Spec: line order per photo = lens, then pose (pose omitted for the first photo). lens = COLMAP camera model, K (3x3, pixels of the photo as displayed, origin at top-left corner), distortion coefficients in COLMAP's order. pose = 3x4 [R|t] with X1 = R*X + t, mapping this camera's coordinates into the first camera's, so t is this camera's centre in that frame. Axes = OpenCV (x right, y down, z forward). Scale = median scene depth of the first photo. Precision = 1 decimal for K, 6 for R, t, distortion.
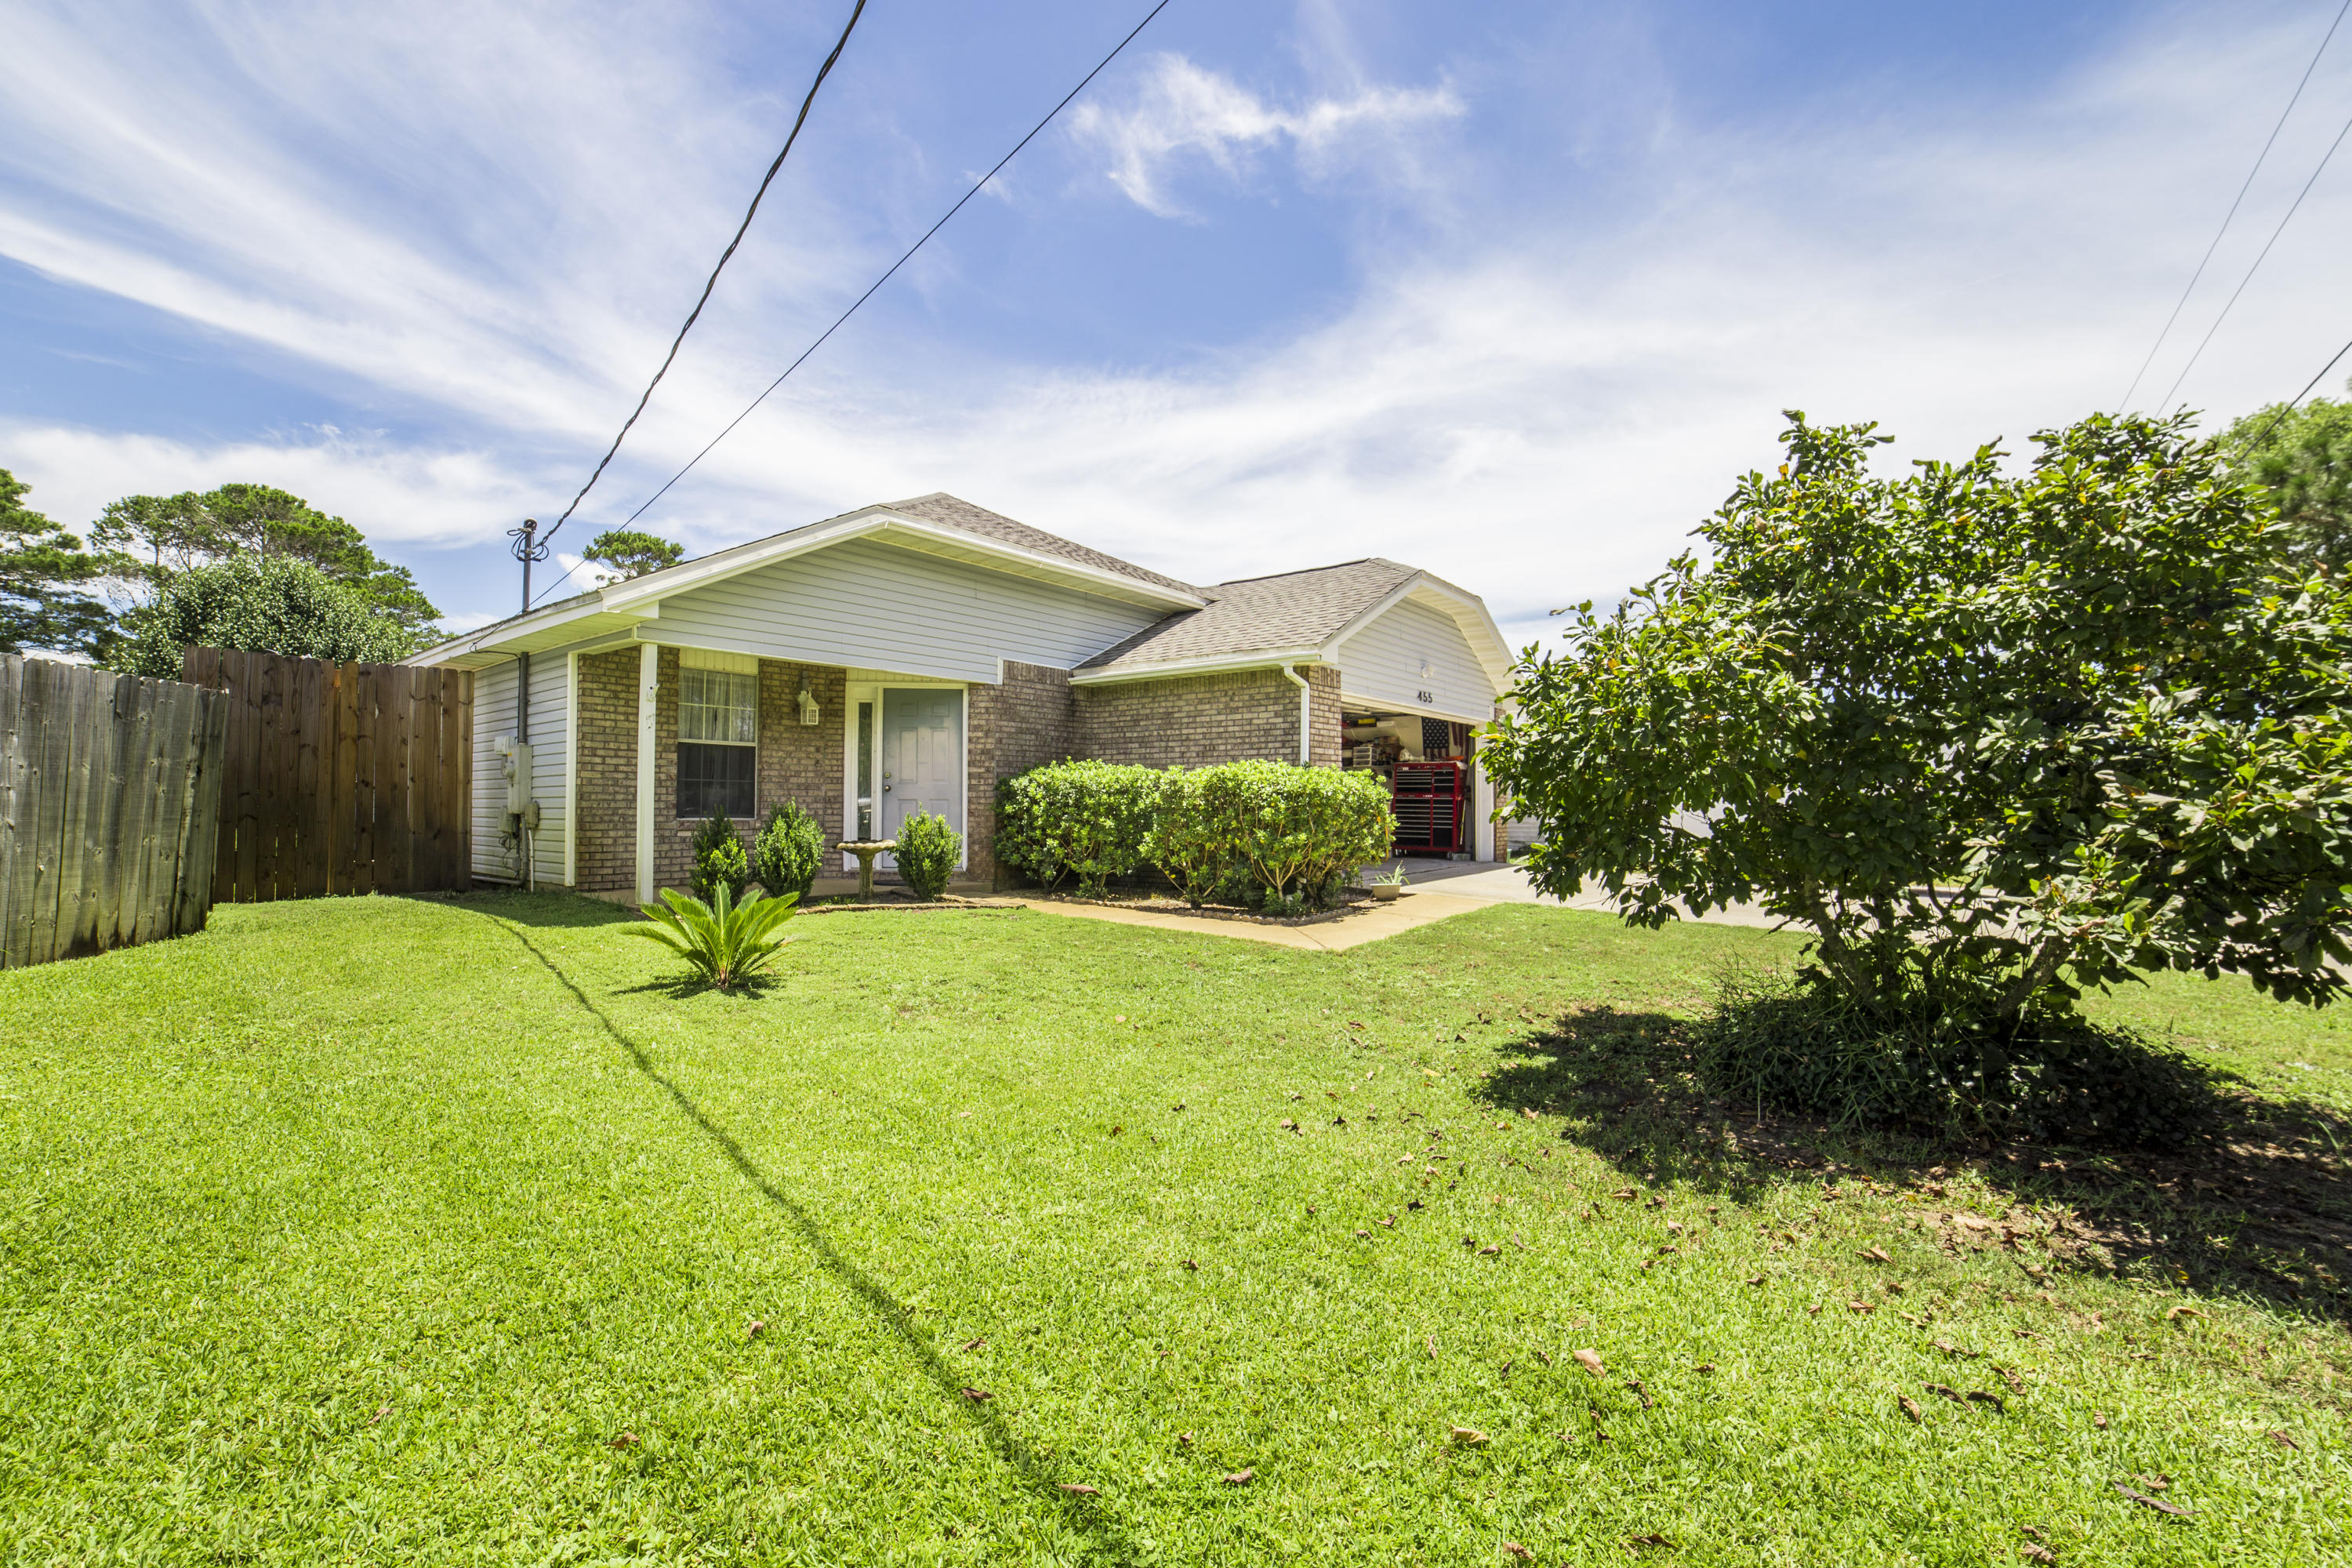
lens RADIAL K [[957.7, 0, 1176.0], [0, 957.7, 784.0], [0, 0, 1]] dist [-0.028107, 0.000239]
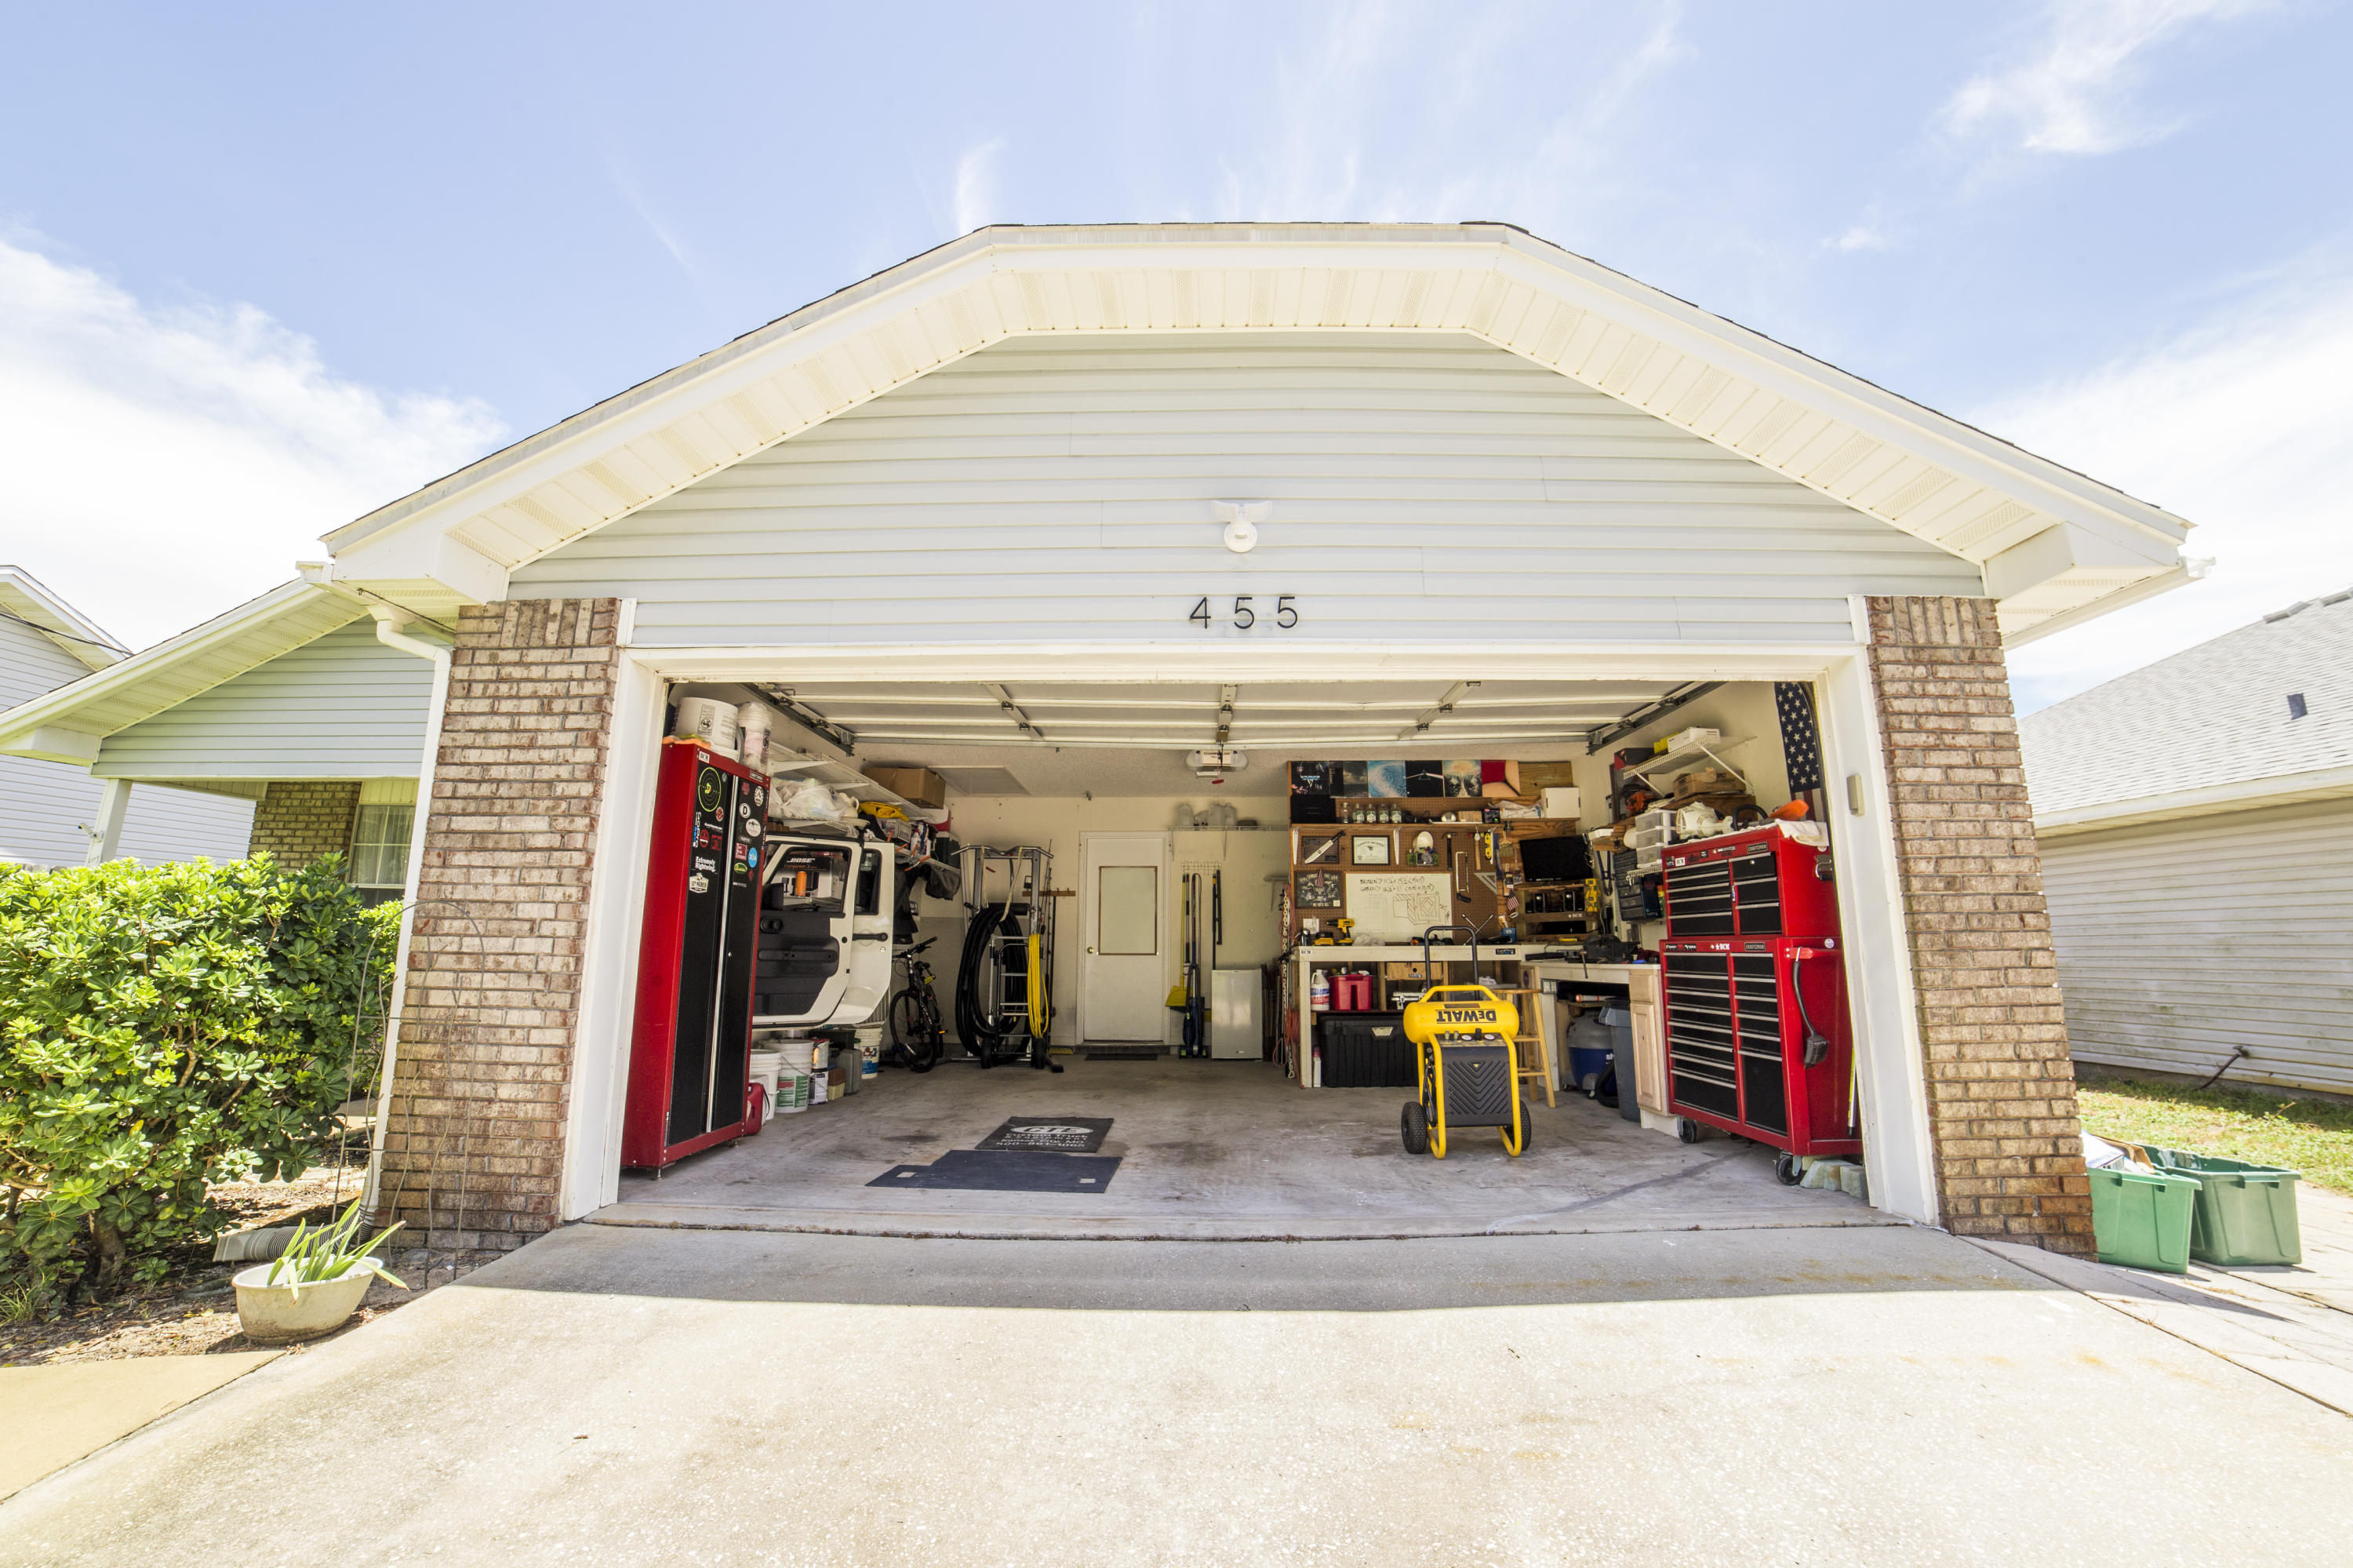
lens RADIAL K [[958.1, 0, 1176.5], [0, 958.1, 784.0], [0, 0, 1]] dist [-0.028107, 0.000239]
pose [[0.616040, -0.143006, -0.774625, 0.544473], [0.016794, 0.985543, -0.168589, 0.013551], [0.787536, 0.090848, 0.609536, 0.909217]]
